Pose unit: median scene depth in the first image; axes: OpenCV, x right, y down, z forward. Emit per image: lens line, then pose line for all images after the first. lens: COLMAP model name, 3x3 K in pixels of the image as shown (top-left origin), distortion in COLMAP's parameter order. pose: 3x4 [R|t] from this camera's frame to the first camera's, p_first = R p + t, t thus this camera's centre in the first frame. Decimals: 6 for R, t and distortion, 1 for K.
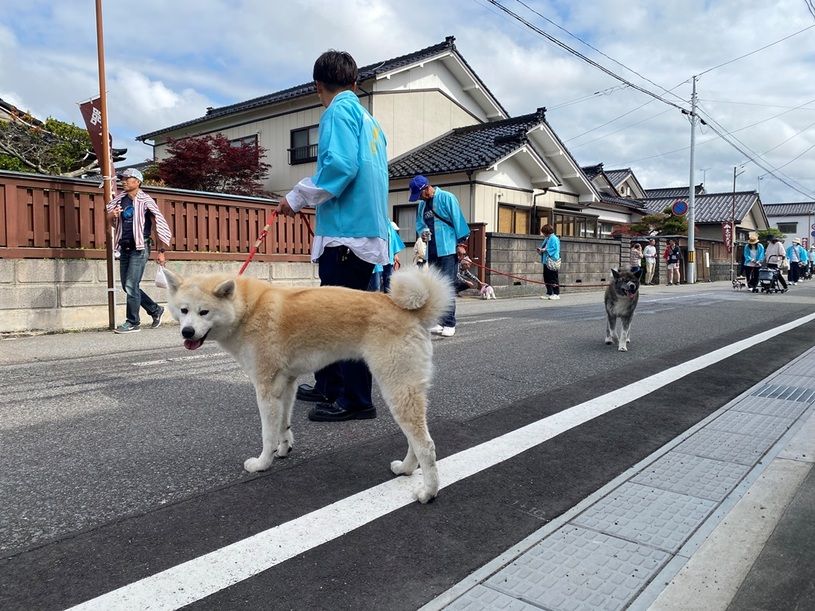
lens RADIAL K [[623.9, 0, 396.6], [0, 623.9, 302.7], [0, 0, 1]] dist [0.007602, -0.001692]
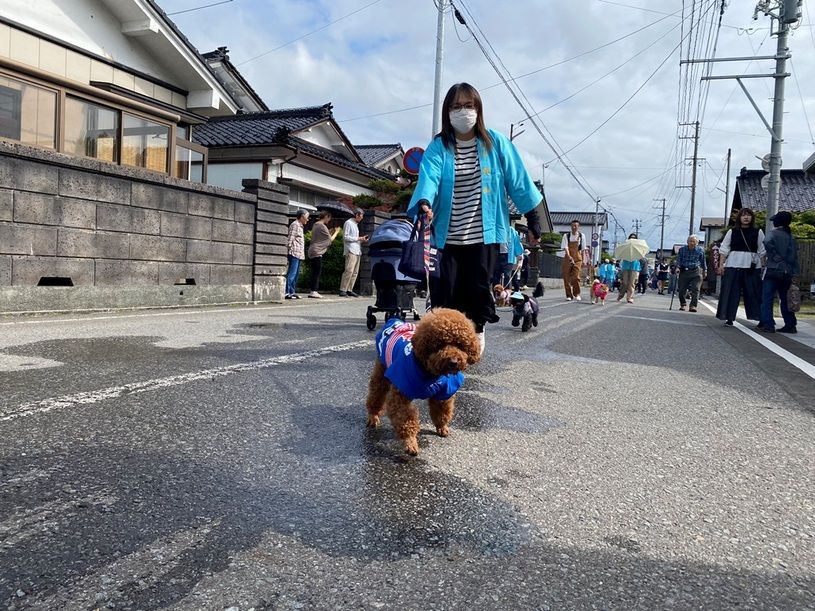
lens RADIAL K [[619.9, 0, 418.2], [0, 619.9, 306.7], [0, 0, 1]] dist [-0.000360, 0.009812]
pose [[0.946453, 0.029575, 0.321484, 0.376298], [-0.031272, 0.999511, 0.000115, -0.027359], [-0.321323, -0.010162, 0.946915, 0.632754]]
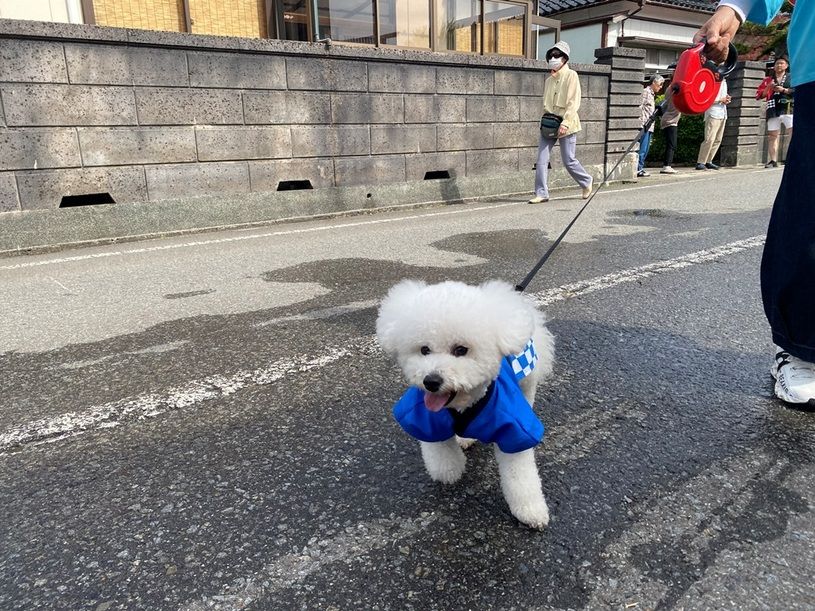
lens RADIAL K [[623.9, 0, 396.6], [0, 623.9, 302.7], [0, 0, 1]] dist [0.007602, -0.001692]
pose [[0.980222, 0.023133, -0.196543, 0.350039], [0.016787, 0.979846, 0.199049, -0.034569], [0.197187, -0.198411, 0.960078, 0.632233]]
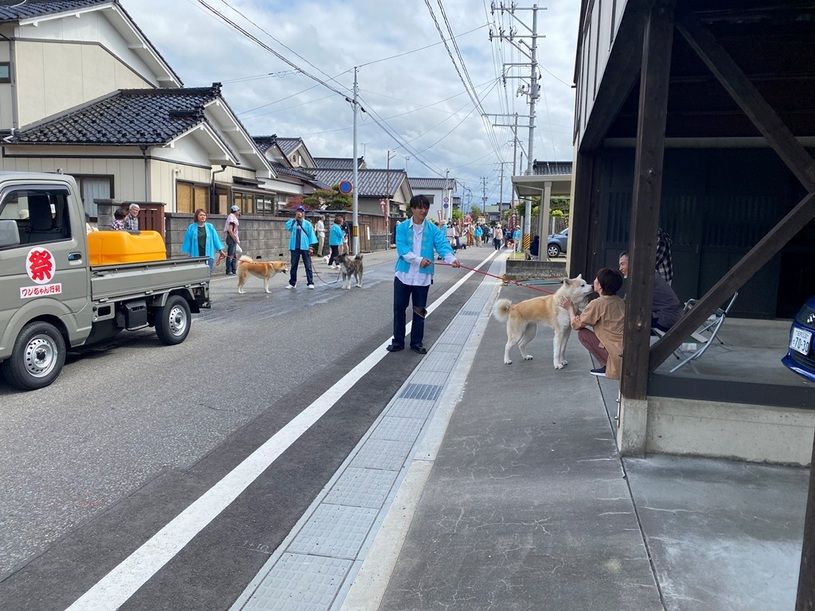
lens RADIAL K [[619.9, 0, 418.2], [0, 619.9, 306.7], [0, 0, 1]] dist [-0.000360, 0.009812]
pose [[0.856879, -0.045881, 0.513471, -0.018480], [0.005118, 0.996740, 0.080521, -0.035110], [-0.515492, -0.066369, 0.854320, -0.036012]]
